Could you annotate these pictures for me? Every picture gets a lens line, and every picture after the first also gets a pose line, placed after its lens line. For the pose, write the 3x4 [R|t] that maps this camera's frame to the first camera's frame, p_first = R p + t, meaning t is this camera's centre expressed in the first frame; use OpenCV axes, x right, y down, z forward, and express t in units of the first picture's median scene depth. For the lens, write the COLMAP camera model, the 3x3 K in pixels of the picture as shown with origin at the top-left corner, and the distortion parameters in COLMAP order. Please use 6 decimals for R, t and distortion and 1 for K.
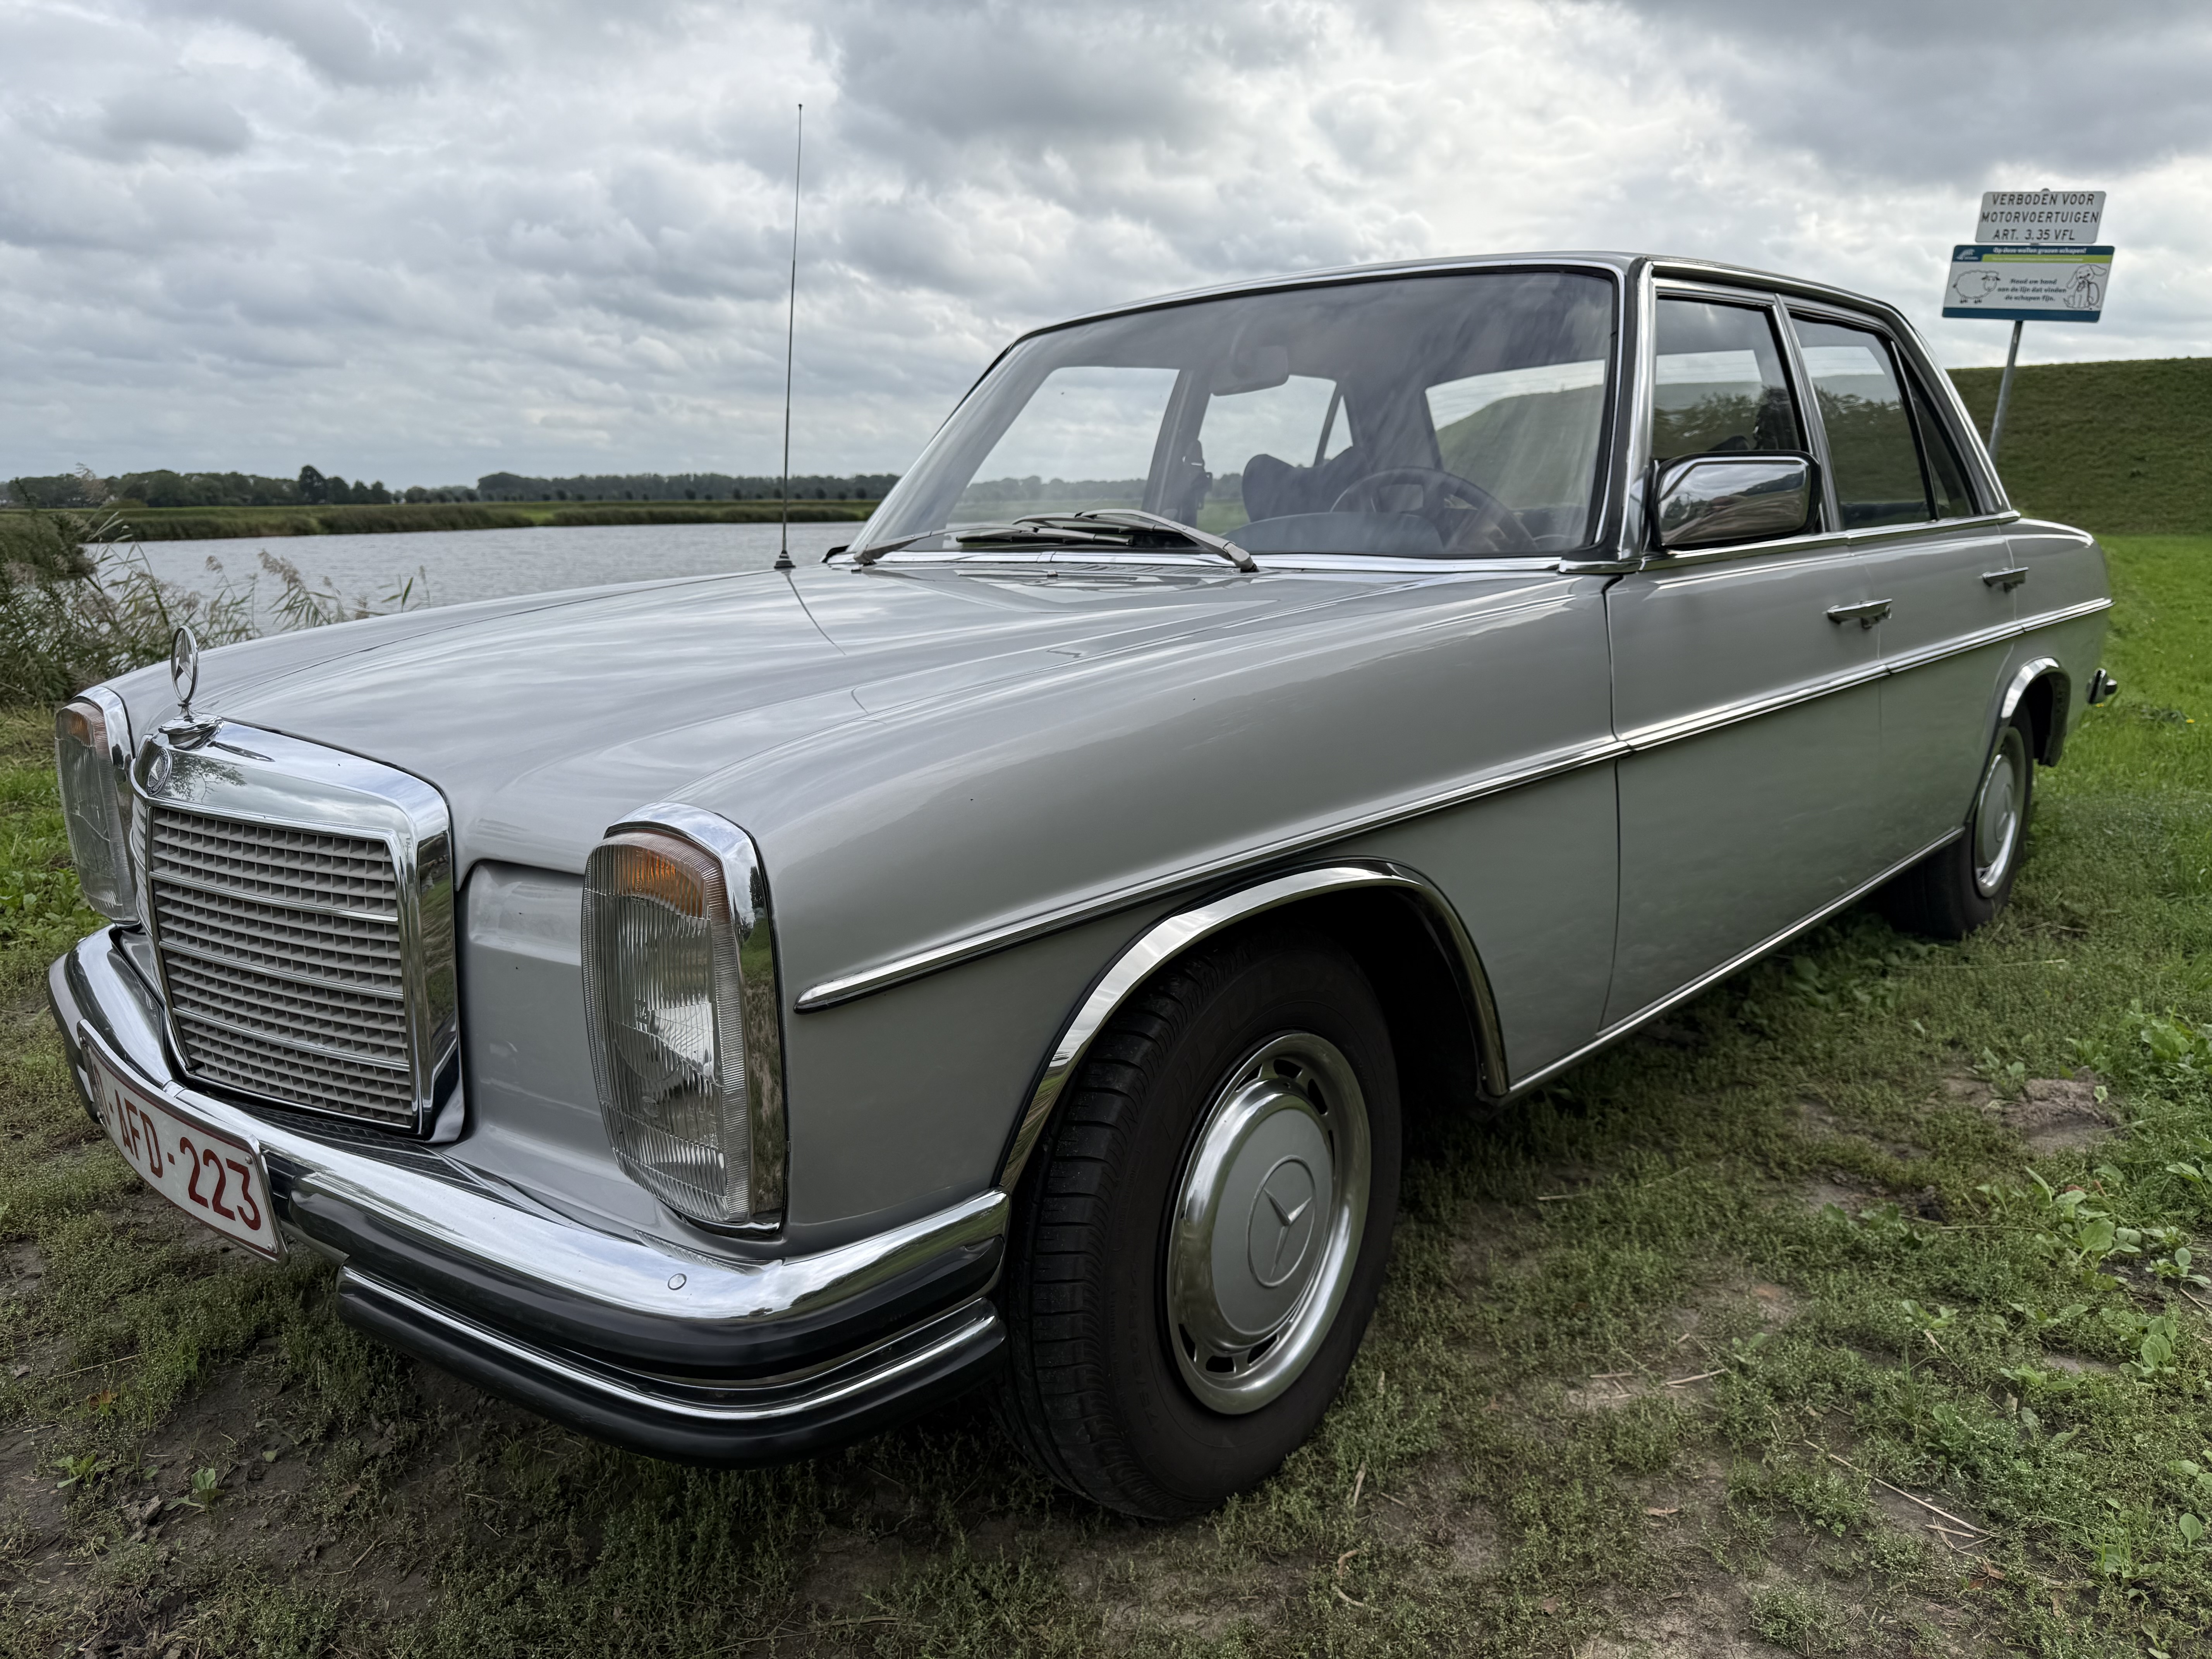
lens RADIAL K [[1583.5, 0, 1106.0], [0, 1583.5, 829.5], [0, 0, 1]] dist [0.001216, -0.000592]
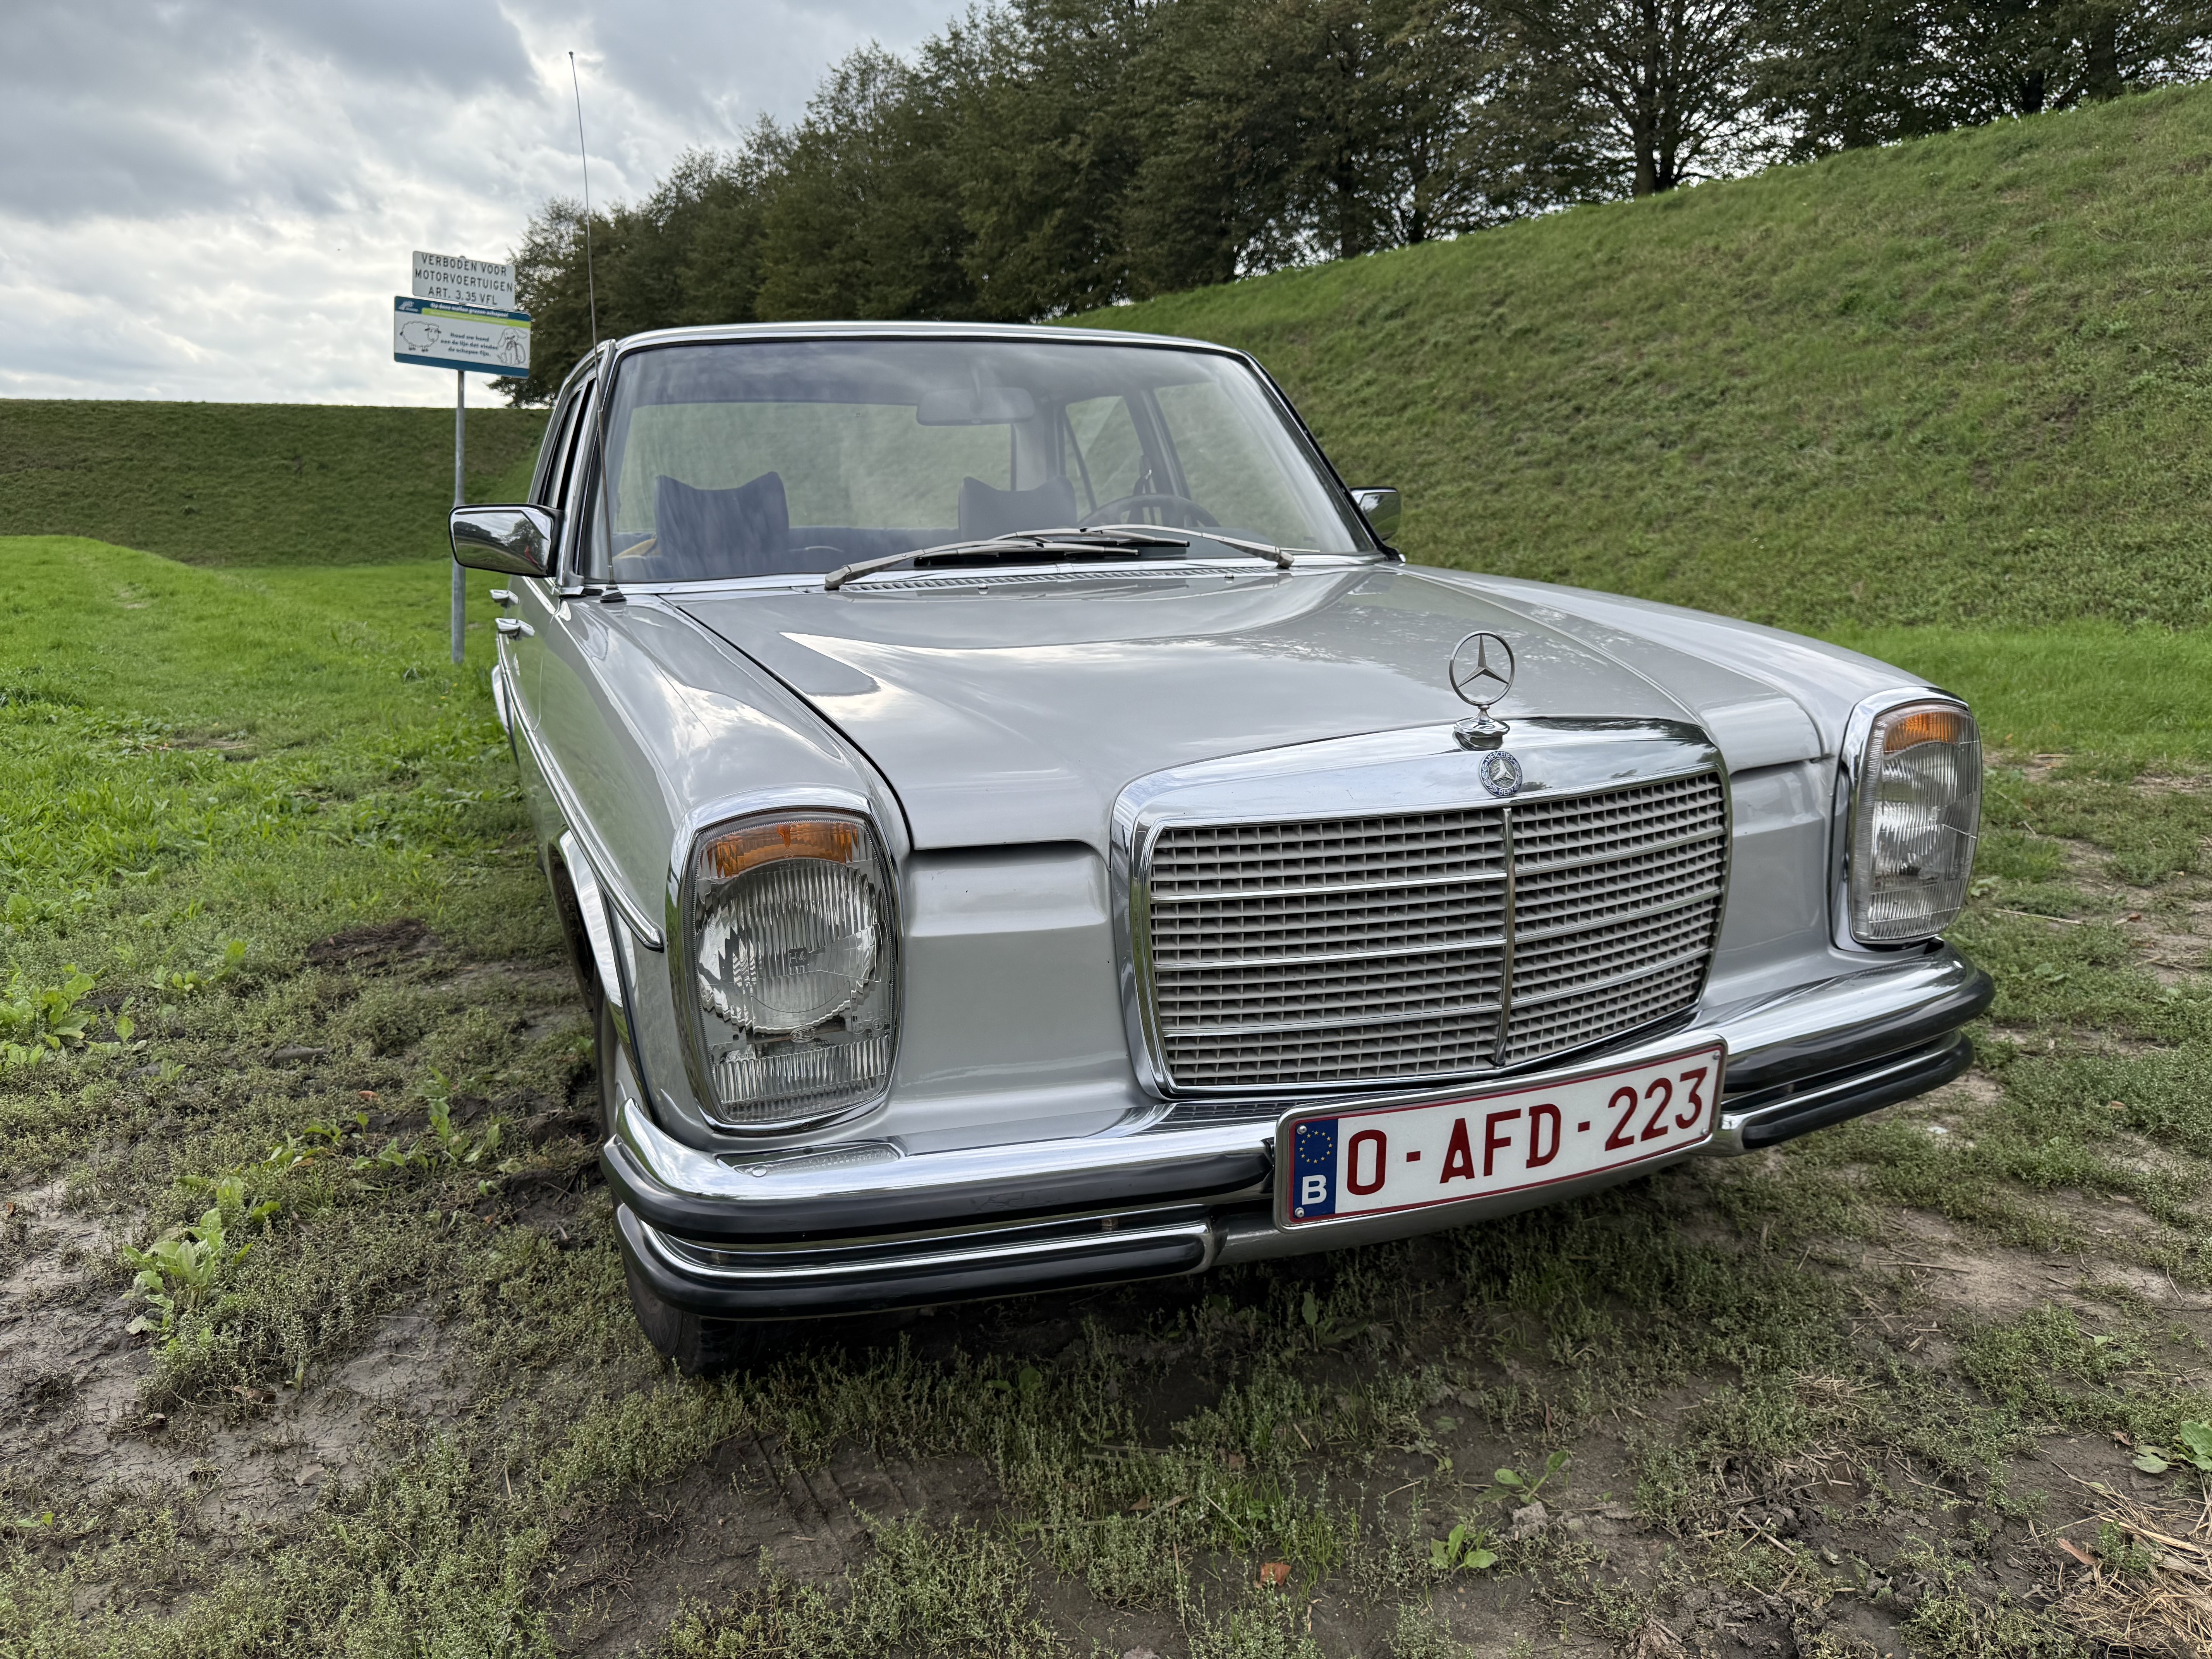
lens RADIAL K [[1588.5, 0, 1106.0], [0, 1588.5, 829.5], [0, 0, 1]] dist [-0.003032, -0.005700]
pose [[0.436123, -0.177591, 0.882189, -0.273800], [0.197783, 0.975279, 0.098554, -0.025758], [-0.877883, 0.131500, 0.460466, 0.128032]]
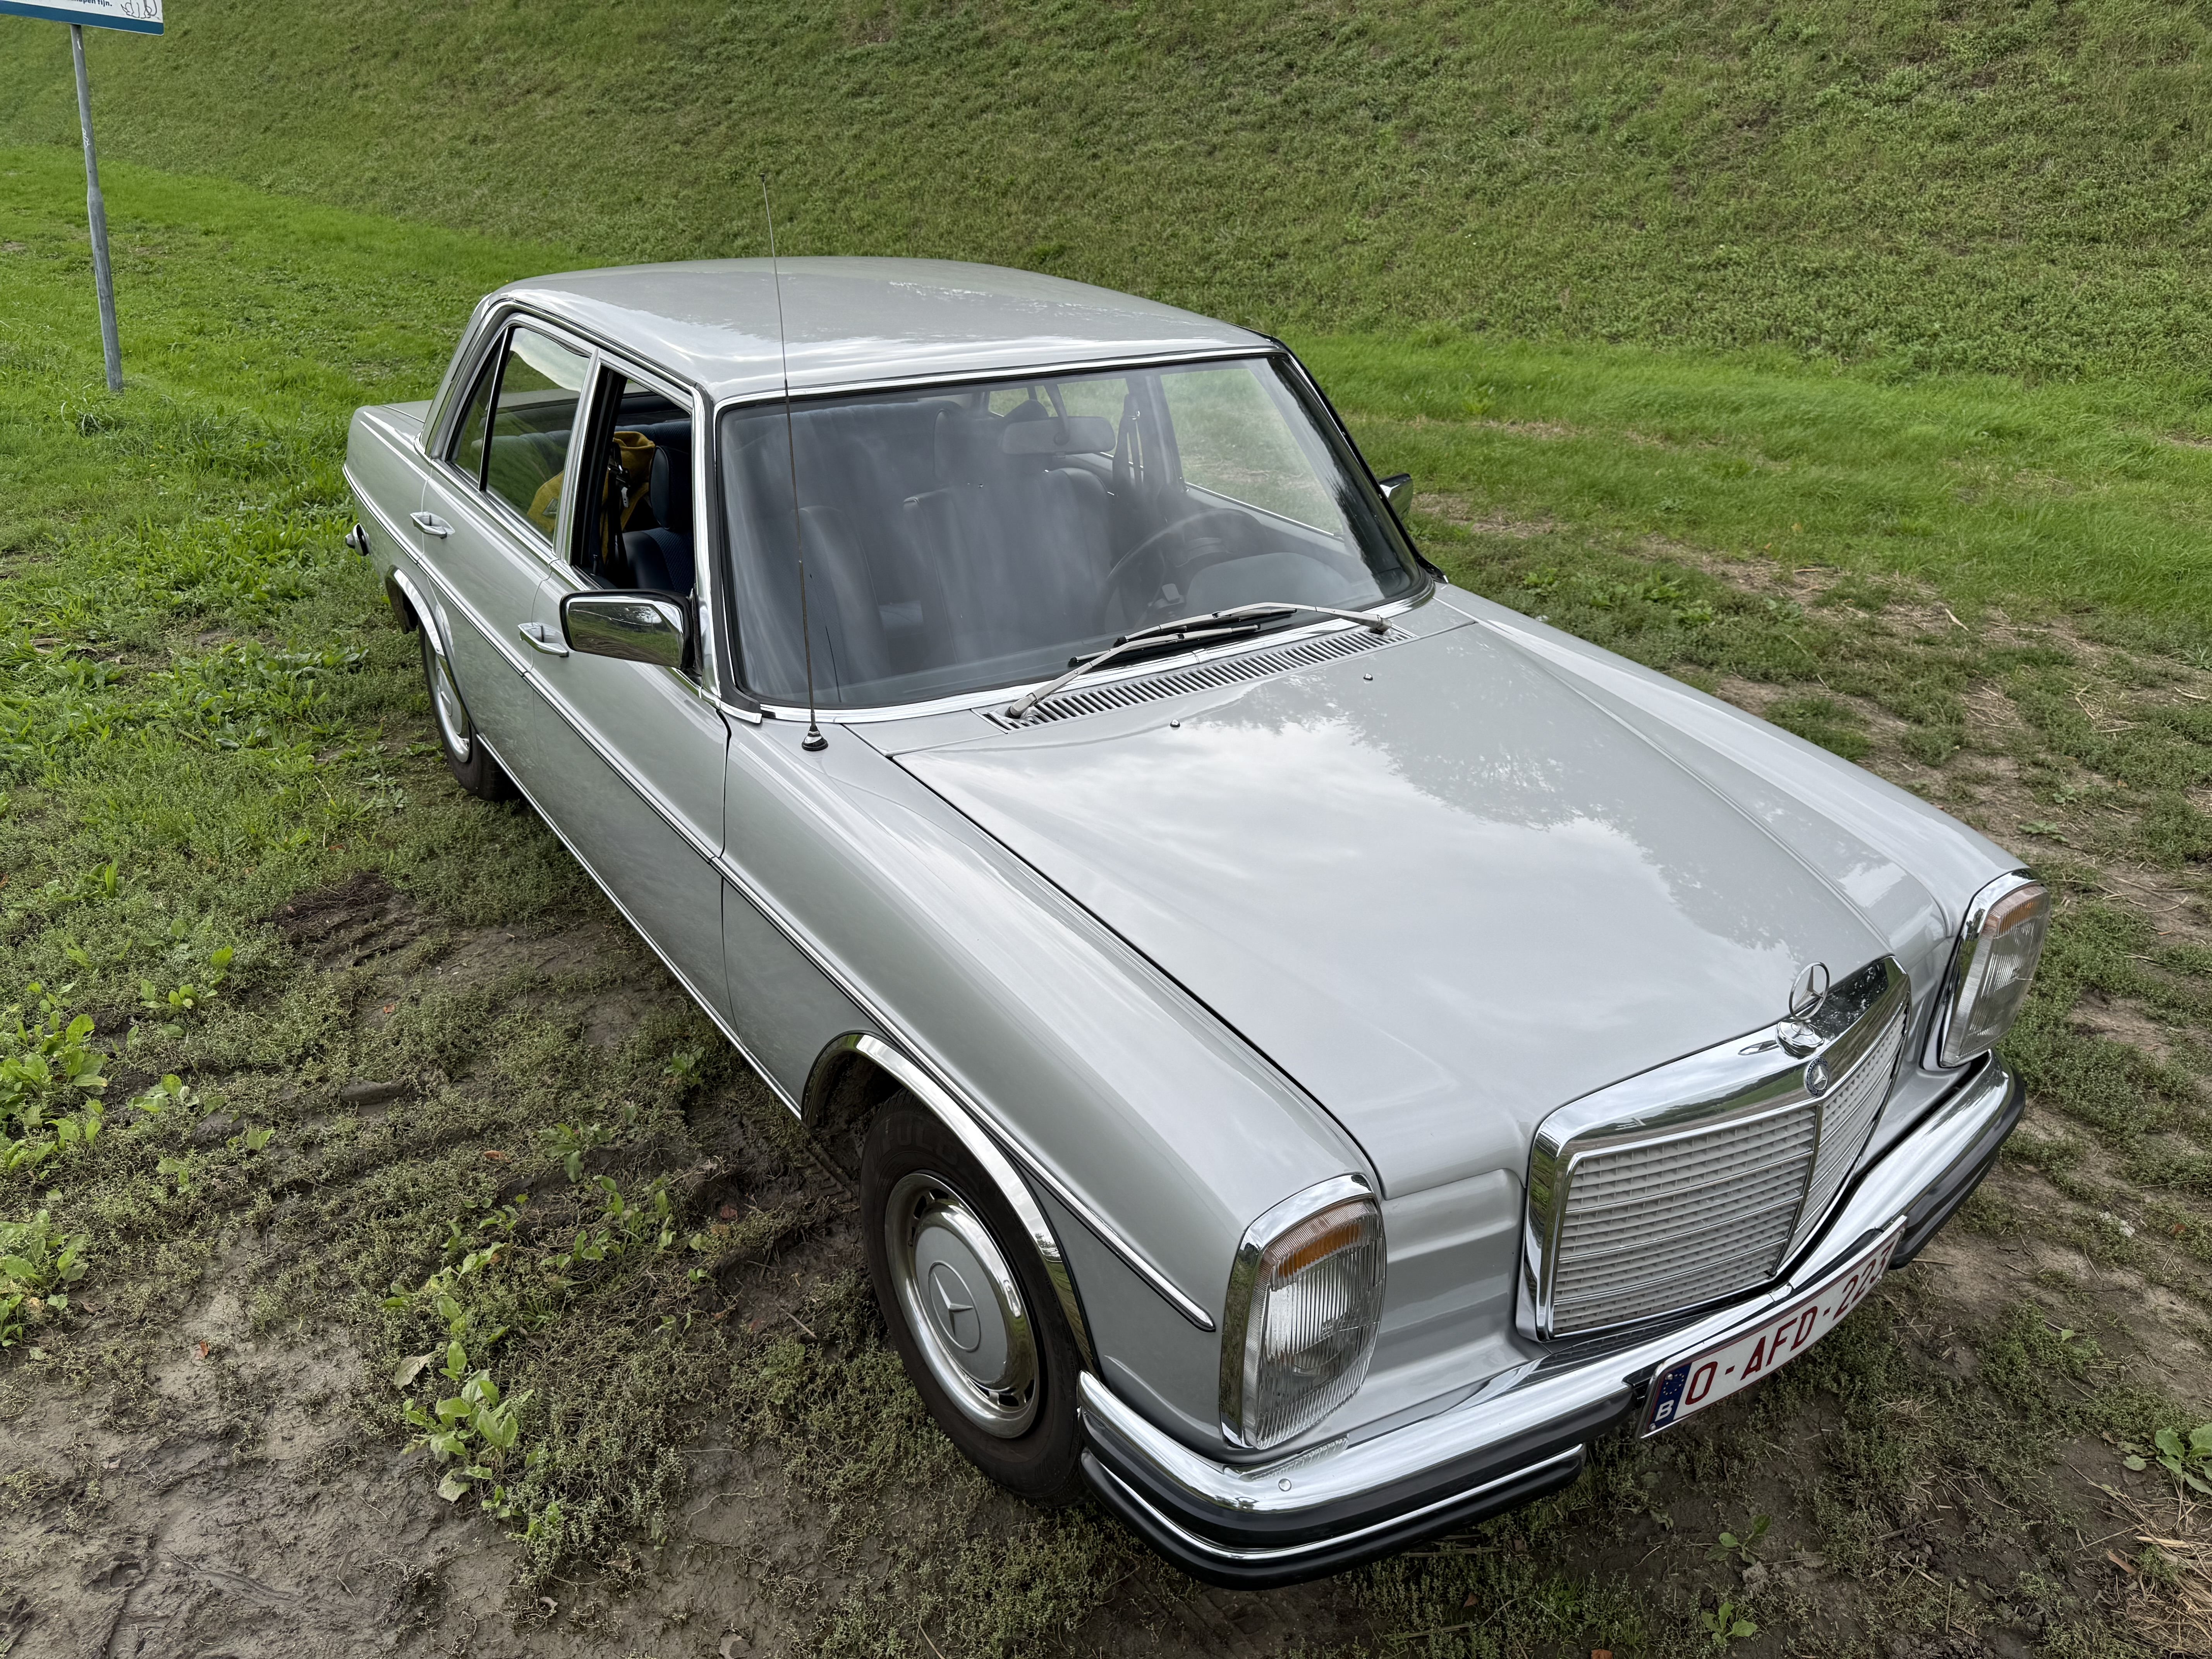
lens RADIAL K [[1583.5, 0, 1106.0], [0, 1583.5, 829.5], [0, 0, 1]] dist [0.001216, -0.000592]
pose [[0.226459, -0.403545, 0.886492, -0.297804], [0.167682, 0.912700, 0.372641, -0.132485], [-0.959479, 0.064261, 0.274356, 0.200647]]
